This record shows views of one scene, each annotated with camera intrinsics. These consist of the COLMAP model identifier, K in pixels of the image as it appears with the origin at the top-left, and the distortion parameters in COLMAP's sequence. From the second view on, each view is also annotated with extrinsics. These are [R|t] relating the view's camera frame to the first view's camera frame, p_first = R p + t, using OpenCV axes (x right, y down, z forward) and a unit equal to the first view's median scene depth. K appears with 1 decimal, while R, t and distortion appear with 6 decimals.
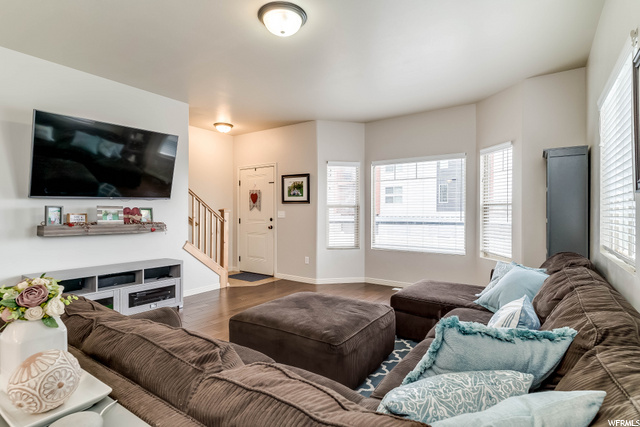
lens RADIAL K [[328.8, 0, 320.2], [0, 328.8, 213.9], [0, 0, 1]] dist [-0.012963, -0.000472]
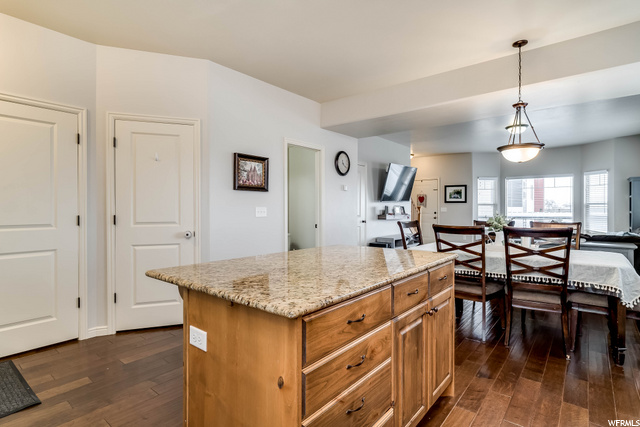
lens RADIAL K [[328.8, 0, 315.2], [0, 328.8, 208.1], [0, 0, 1]] dist [-0.012963, -0.000472]
pose [[0.996117, -0.000918, -0.088040, -0.641406], [0.000423, 0.999984, -0.005640, 0.002972], [0.088043, 0.005581, 0.996101, -0.696264]]
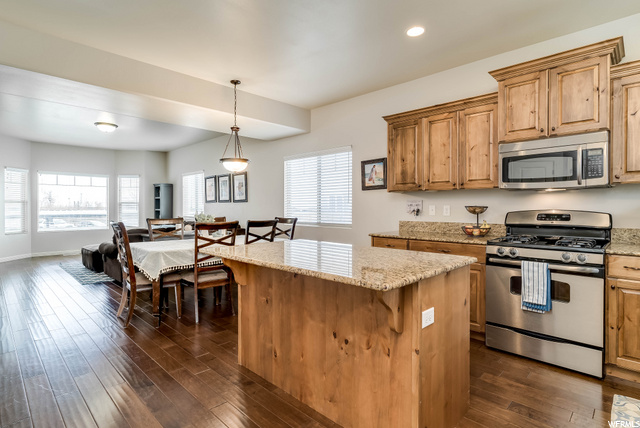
lens RADIAL K [[328.8, 0, 318.7], [0, 328.8, 208.6], [0, 0, 1]] dist [-0.012963, -0.000472]
pose [[0.170185, -0.003381, 0.985406, -1.024901], [0.001684, 0.999994, 0.003140, 0.002041], [-0.985411, 0.001125, 0.170189, -0.432090]]
